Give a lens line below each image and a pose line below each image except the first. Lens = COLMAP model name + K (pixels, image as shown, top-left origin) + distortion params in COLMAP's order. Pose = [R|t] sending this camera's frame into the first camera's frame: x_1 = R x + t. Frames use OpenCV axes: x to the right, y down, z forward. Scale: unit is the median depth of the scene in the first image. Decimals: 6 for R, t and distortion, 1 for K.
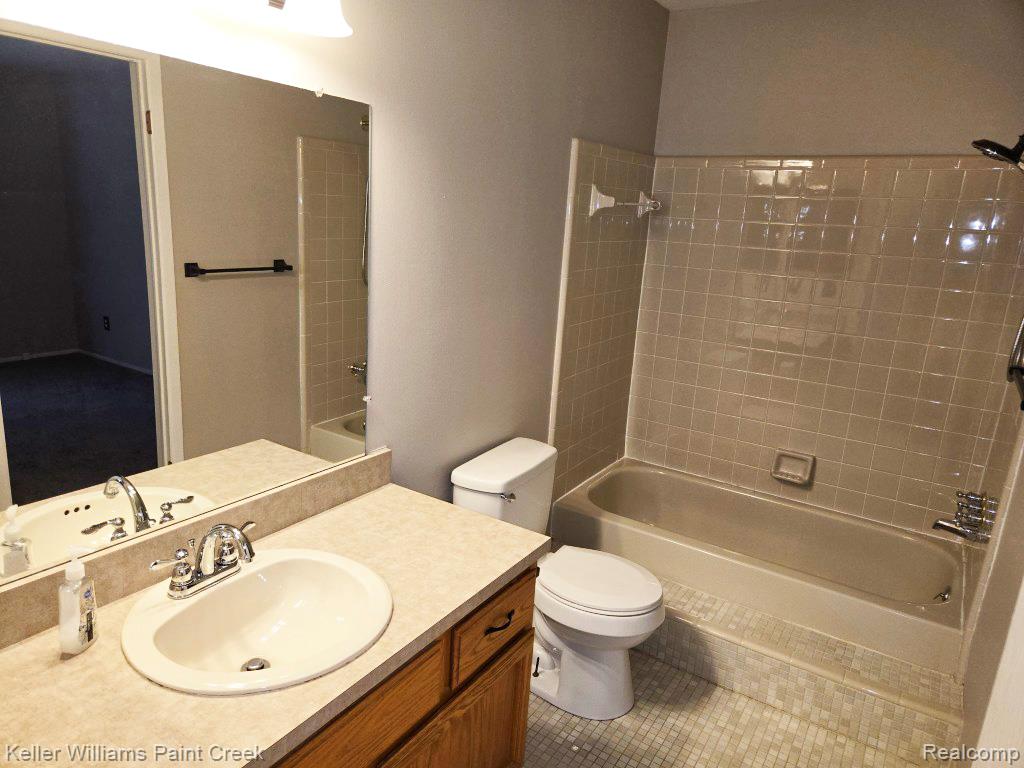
lens RADIAL K [[695.3, 0, 499.1], [0, 695.3, 382.4], [0, 0, 1]] dist [0.077061, -0.054335]
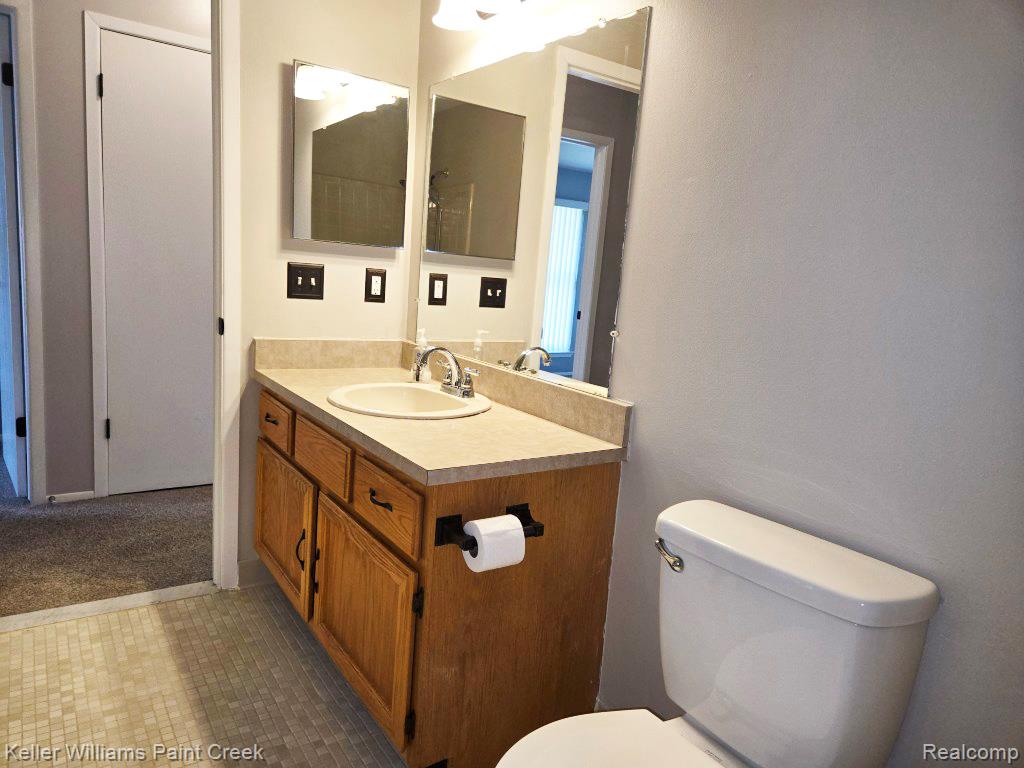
lens RADIAL K [[695.3, 0, 499.1], [0, 695.3, 382.4], [0, 0, 1]] dist [0.077061, -0.054335]
pose [[-0.379610, 0.060919, -0.923139, 0.715063], [-0.318210, 0.928350, 0.192116, -0.044927], [0.868700, 0.366681, -0.333026, 1.200790]]
